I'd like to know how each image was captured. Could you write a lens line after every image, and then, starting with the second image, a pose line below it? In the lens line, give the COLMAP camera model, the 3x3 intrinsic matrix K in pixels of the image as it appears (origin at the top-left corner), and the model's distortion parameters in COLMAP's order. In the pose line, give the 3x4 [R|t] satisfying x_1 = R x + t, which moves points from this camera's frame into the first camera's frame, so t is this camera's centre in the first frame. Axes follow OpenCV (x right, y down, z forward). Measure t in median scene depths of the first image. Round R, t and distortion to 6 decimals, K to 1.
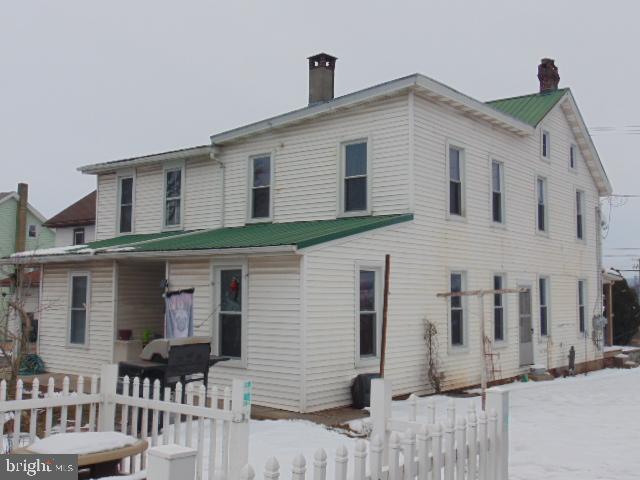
lens RADIAL K [[707.4, 0, 320.0], [0, 707.4, 240.0], [0, 0, 1]] dist [-0.038287, -0.012515]
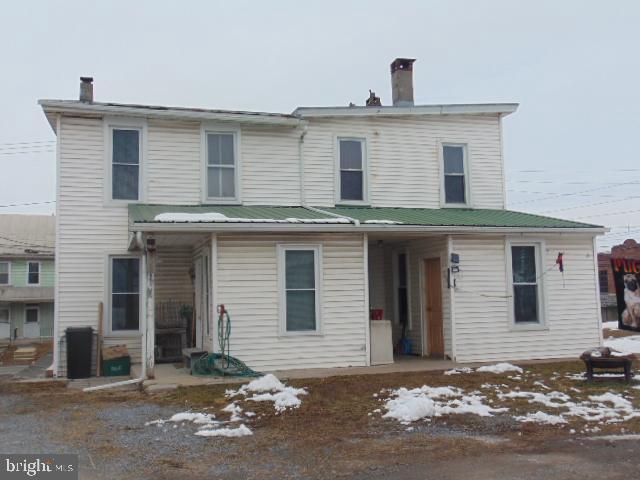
lens RADIAL K [[707.4, 0, 320.0], [0, 707.4, 240.0], [0, 0, 1]] dist [-0.038287, -0.012515]
pose [[0.560858, 0.050900, 0.826346, -0.962164], [-0.036287, 0.998660, -0.036885, 0.065777], [-0.827117, -0.009298, 0.561953, 0.481499]]
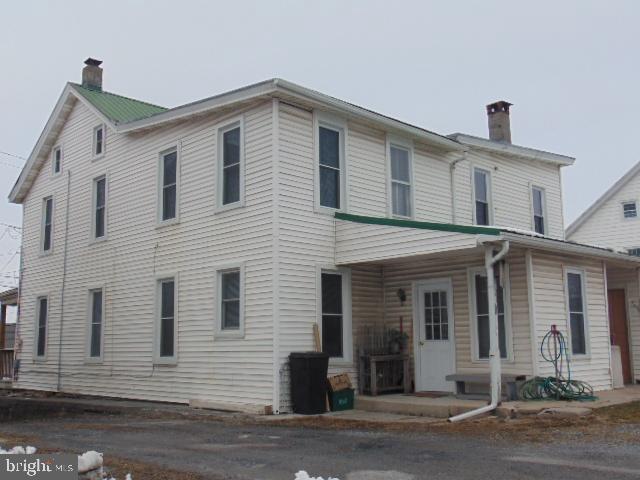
lens RADIAL K [[707.4, 0, 320.0], [0, 707.4, 240.0], [0, 0, 1]] dist [-0.038287, -0.012515]
pose [[0.129757, 0.136581, 0.982094, -1.139636], [-0.064666, 0.989525, -0.129071, 0.131605], [-0.989435, -0.046761, 0.137230, 1.118240]]
